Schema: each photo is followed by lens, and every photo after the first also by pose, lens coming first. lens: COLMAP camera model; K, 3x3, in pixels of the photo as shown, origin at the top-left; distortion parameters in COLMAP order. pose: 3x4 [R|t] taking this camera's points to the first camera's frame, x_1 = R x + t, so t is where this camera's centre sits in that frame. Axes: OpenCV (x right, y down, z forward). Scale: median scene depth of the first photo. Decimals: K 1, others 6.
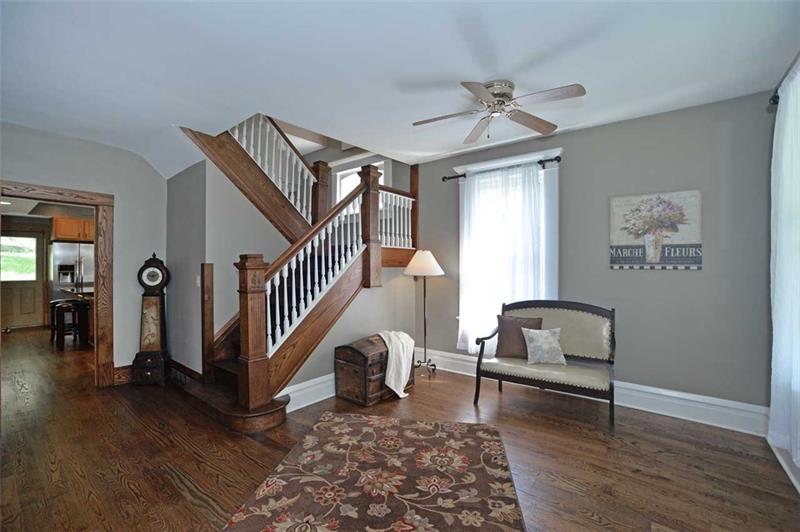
lens RADIAL K [[346.3, 0, 396.8], [0, 346.3, 266.3], [0, 0, 1]] dist [-0.080223, 0.029317]
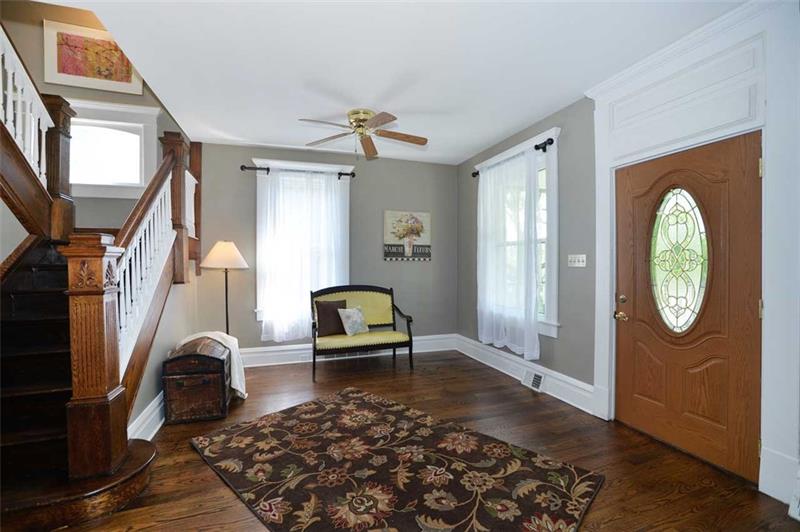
lens RADIAL K [[346.3, 0, 396.8], [0, 346.3, 266.3], [0, 0, 1]] dist [-0.080223, 0.029317]
pose [[0.540618, -0.010703, 0.841200, -0.592234], [0.005963, 0.999943, 0.008891, 0.020837], [-0.841247, 0.000209, 0.540651, 0.176655]]
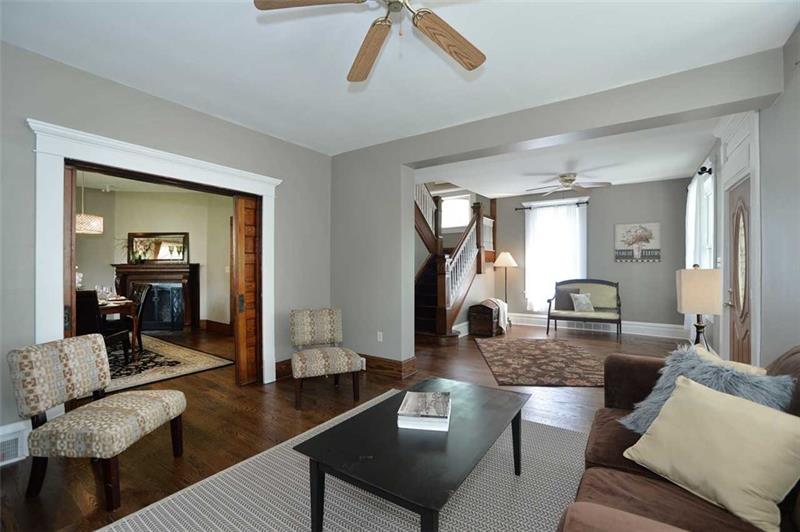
lens RADIAL K [[346.3, 0, 396.8], [0, 346.3, 266.3], [0, 0, 1]] dist [-0.080223, 0.029317]
pose [[0.998553, -0.006305, 0.053408, -0.738567], [0.006118, 0.999975, 0.003662, 0.019334], [-0.053430, -0.003330, 0.998566, -0.877380]]
